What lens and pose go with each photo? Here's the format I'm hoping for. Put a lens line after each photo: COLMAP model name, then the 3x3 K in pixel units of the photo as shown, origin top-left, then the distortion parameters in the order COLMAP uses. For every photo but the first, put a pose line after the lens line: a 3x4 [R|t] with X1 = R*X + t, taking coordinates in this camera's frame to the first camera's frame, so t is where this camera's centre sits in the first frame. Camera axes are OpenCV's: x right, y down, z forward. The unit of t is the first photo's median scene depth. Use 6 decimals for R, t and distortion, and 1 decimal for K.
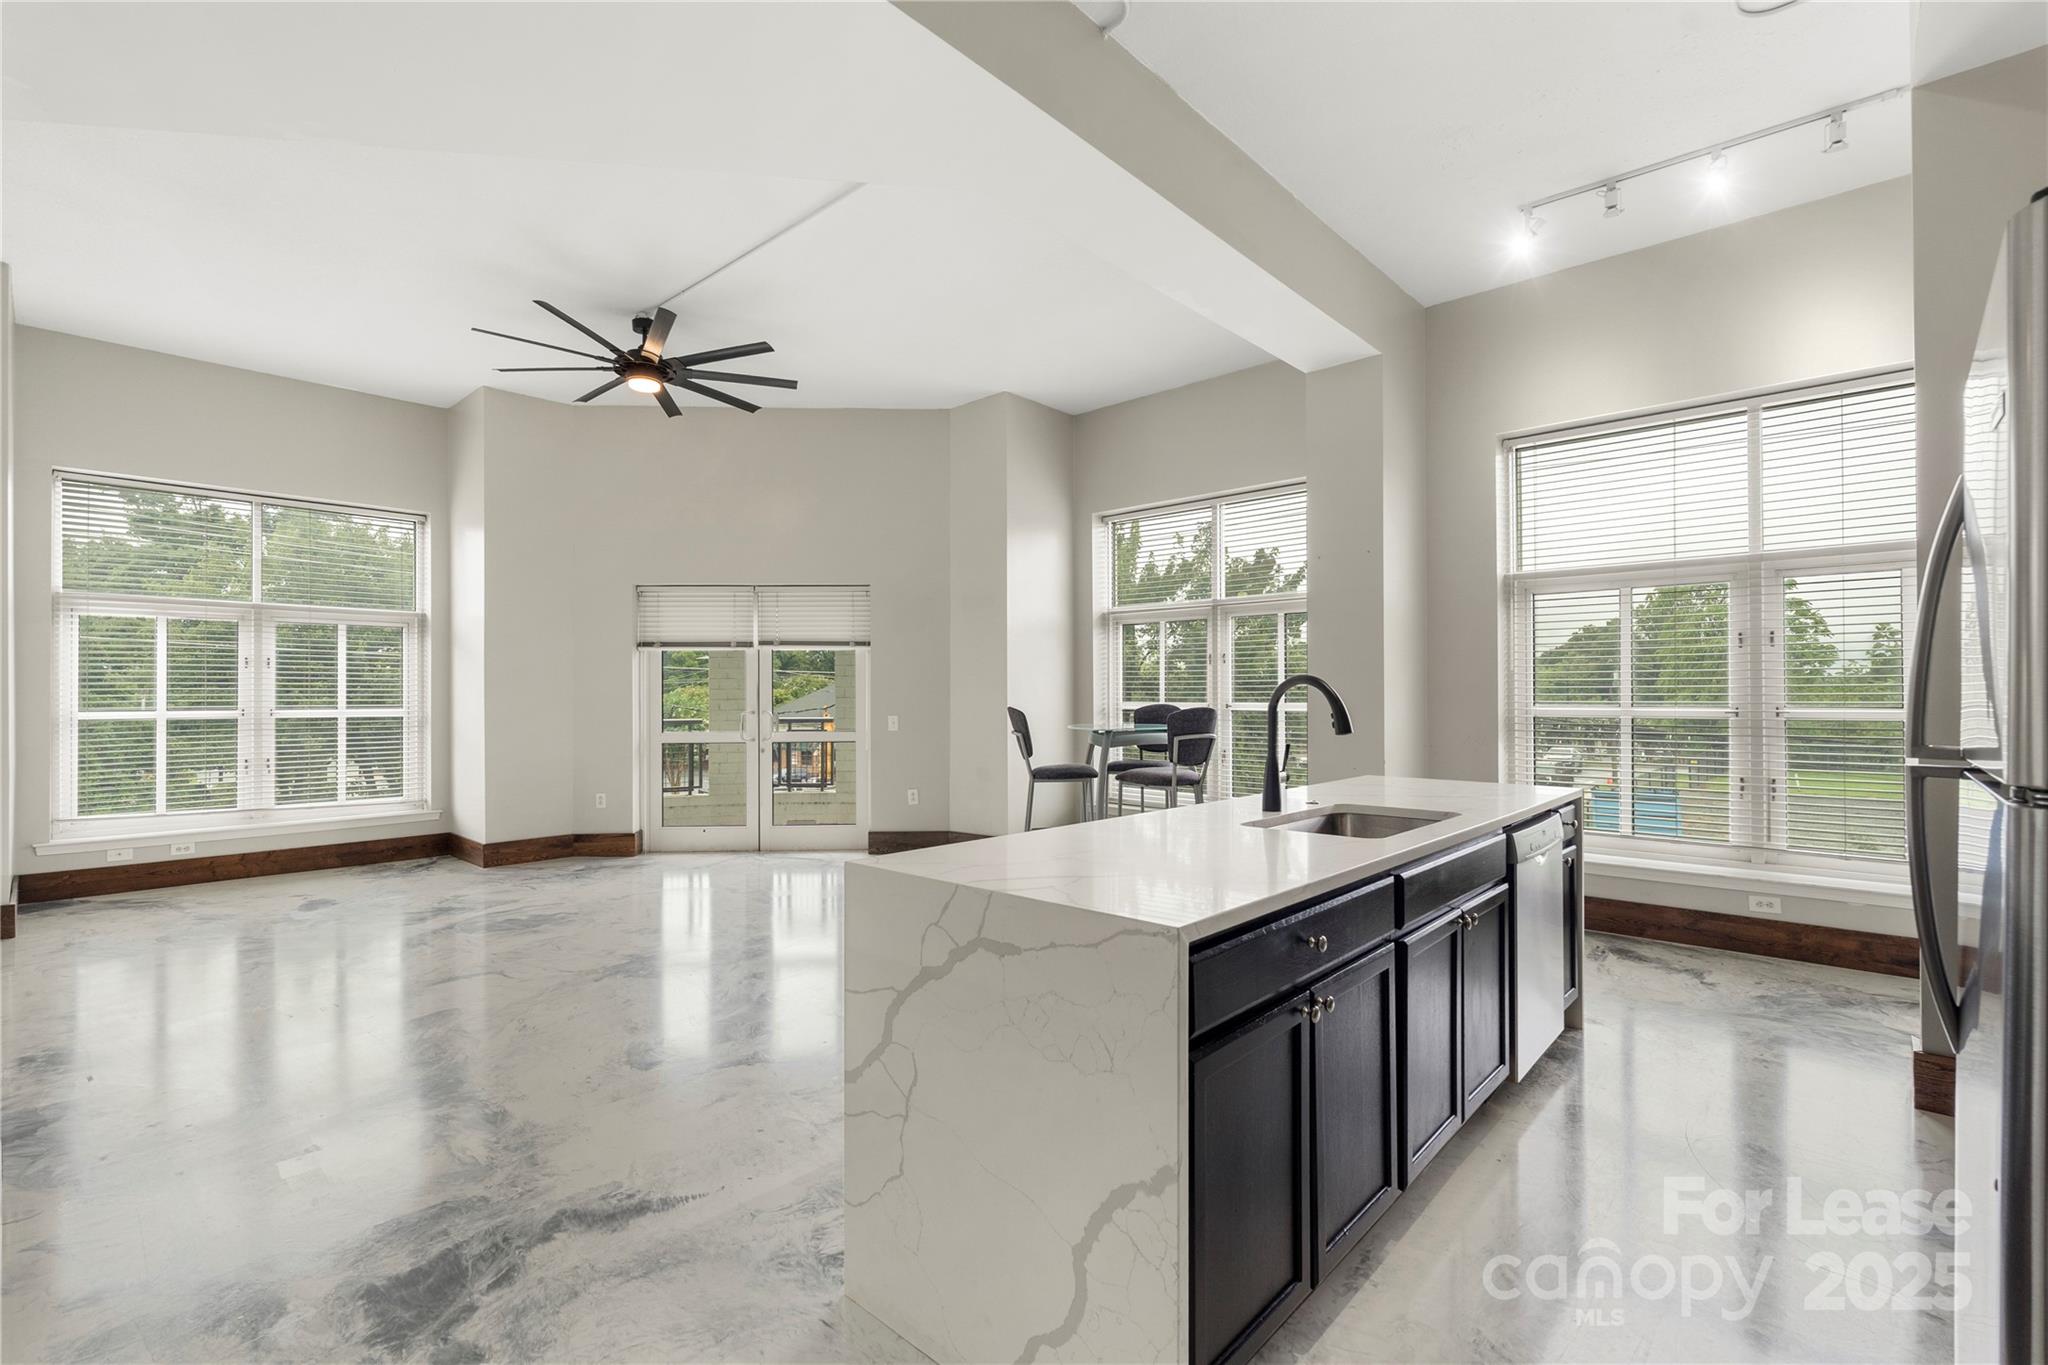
lens RADIAL K [[911.1, 0, 1030.1], [0, 911.1, 684.4], [0, 0, 1]] dist [-0.004155, 0.000456]
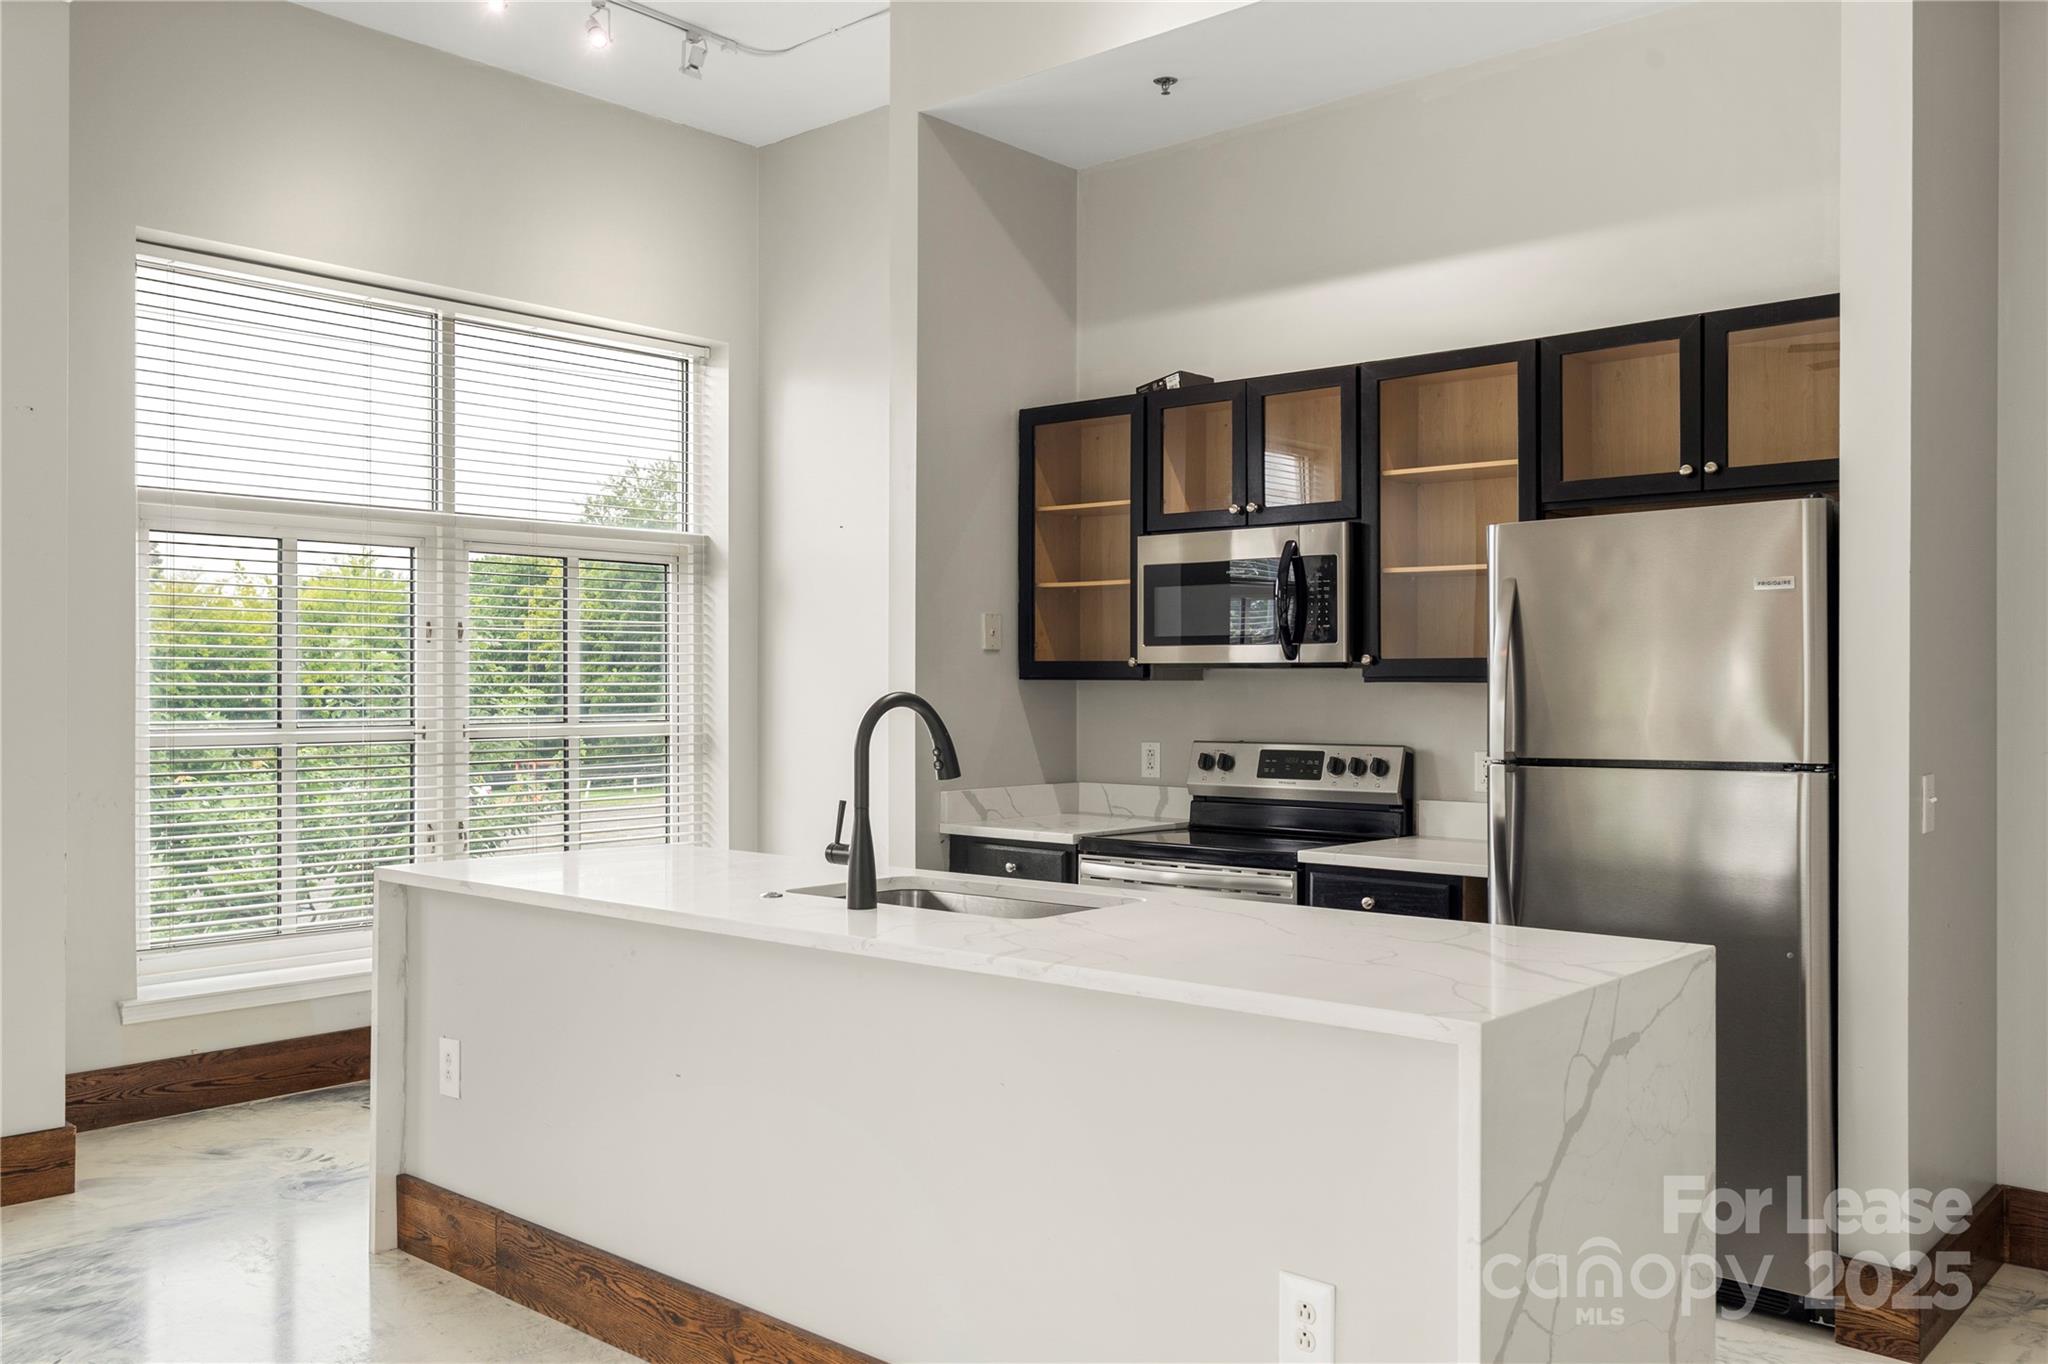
lens RADIAL K [[1643.6, 0, 1025.2], [0, 1643.6, 681.3], [0, 0, 1]] dist [0.009239, -0.008345]
pose [[-0.011651, 0.005853, 0.999915, -0.475022], [-0.010652, 0.999925, -0.005977, -0.006448], [-0.999875, -0.010720, -0.011587, 0.492884]]
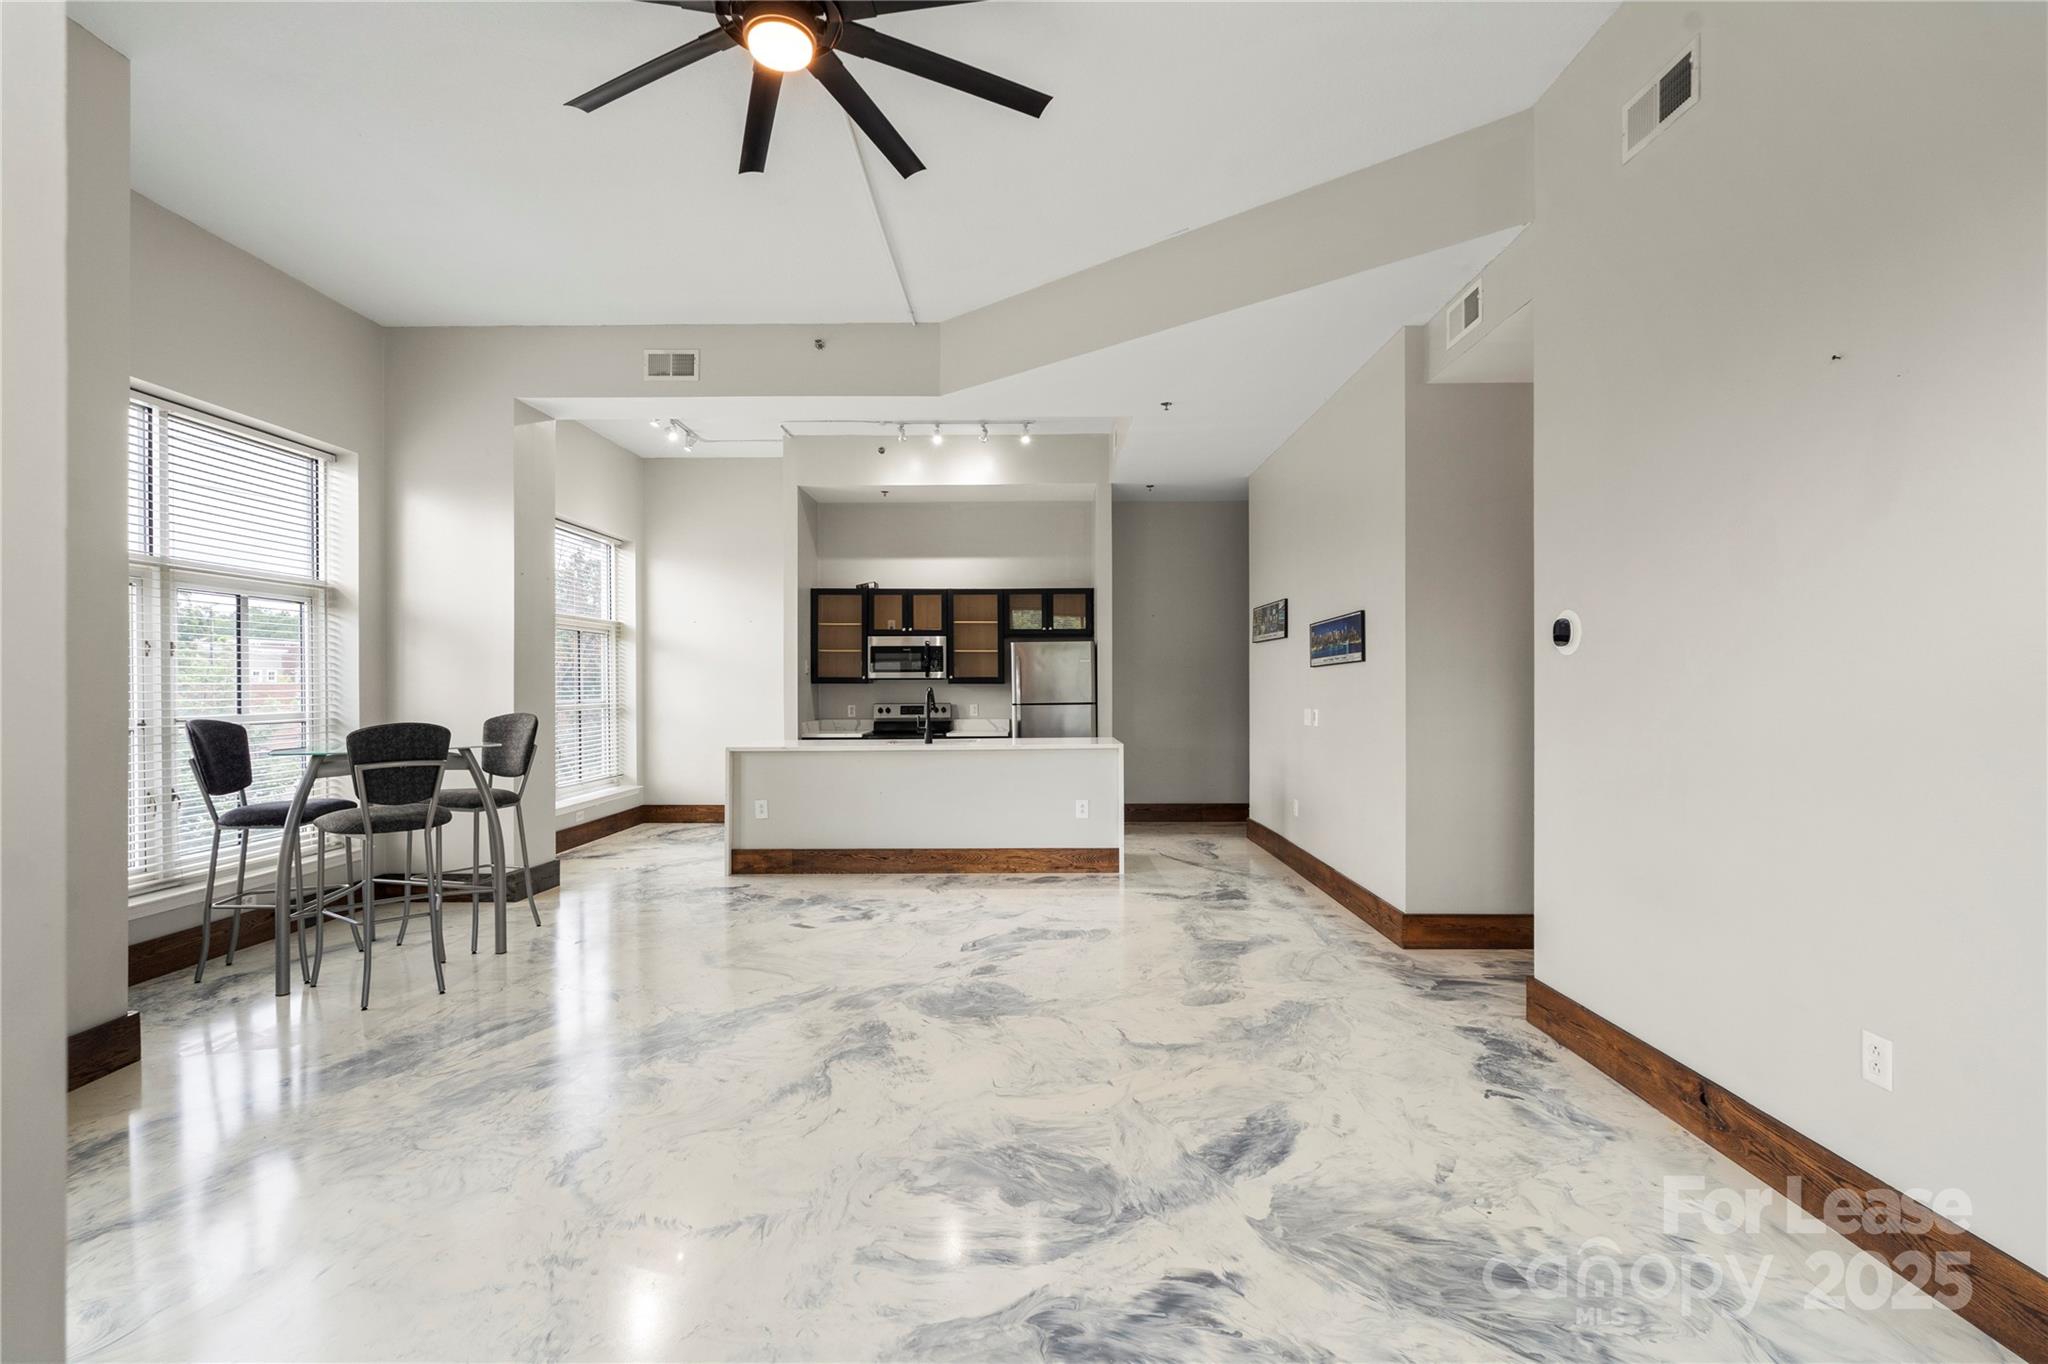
lens RADIAL K [[911.1, 0, 1022.6], [0, 911.1, 679.4], [0, 0, 1]] dist [-0.004155, 0.000456]
pose [[-0.662653, 0.011485, 0.748838, -0.922775], [-0.000116, 0.999881, -0.015438, 0.004146], [-0.748926, -0.010317, -0.662573, 1.311711]]
